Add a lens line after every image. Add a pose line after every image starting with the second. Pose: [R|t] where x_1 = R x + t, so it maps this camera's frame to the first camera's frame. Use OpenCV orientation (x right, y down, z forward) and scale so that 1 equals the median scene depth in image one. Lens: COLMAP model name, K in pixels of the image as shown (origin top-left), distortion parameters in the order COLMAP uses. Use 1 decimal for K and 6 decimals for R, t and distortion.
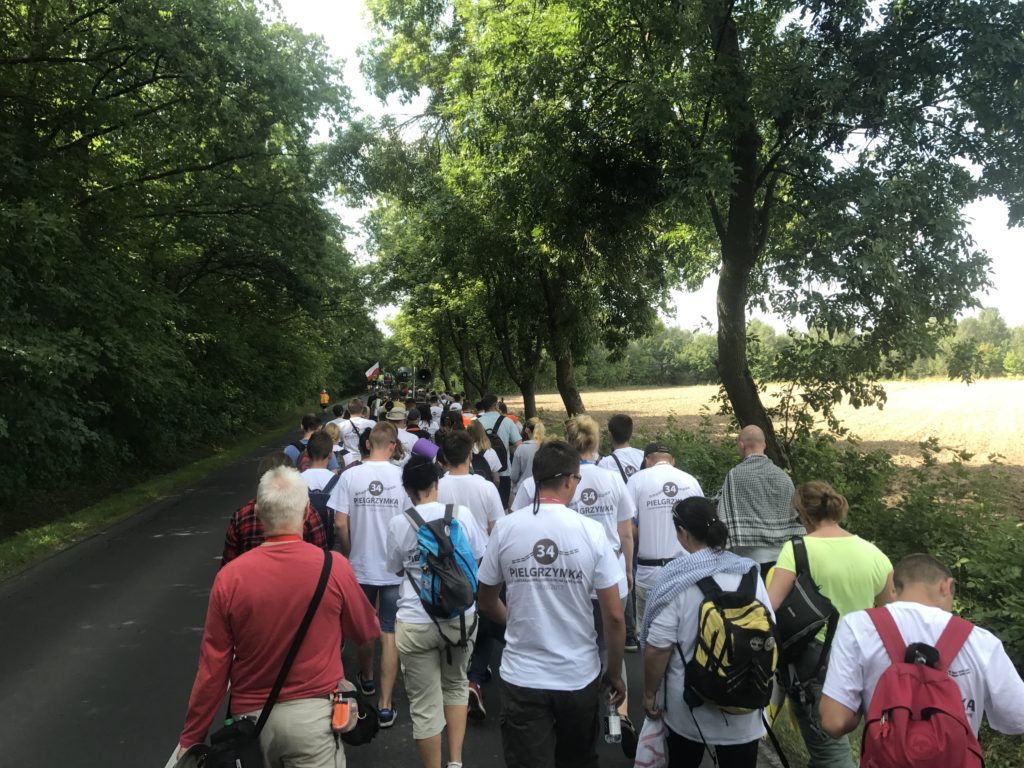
lens RADIAL K [[831.1, 0, 512.0], [0, 831.1, 384.0], [0, 0, 1]] dist [0.003307, 0.002011]
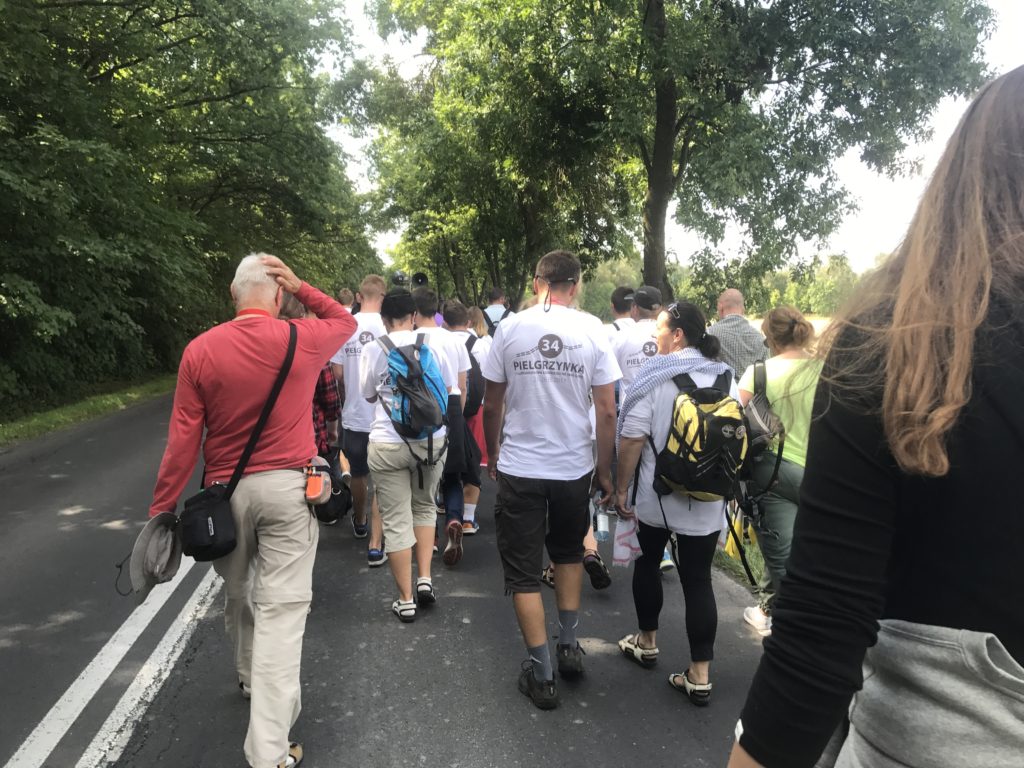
lens RADIAL K [[840.7, 0, 491.7], [0, 840.7, 351.4], [0, 0, 1]] dist [-0.007765, -0.002960]
pose [[0.999456, 0.022238, -0.024342, 0.018952], [-0.021236, 0.998947, 0.040671, 0.017469], [0.025221, -0.040132, 0.998876, -0.098383]]
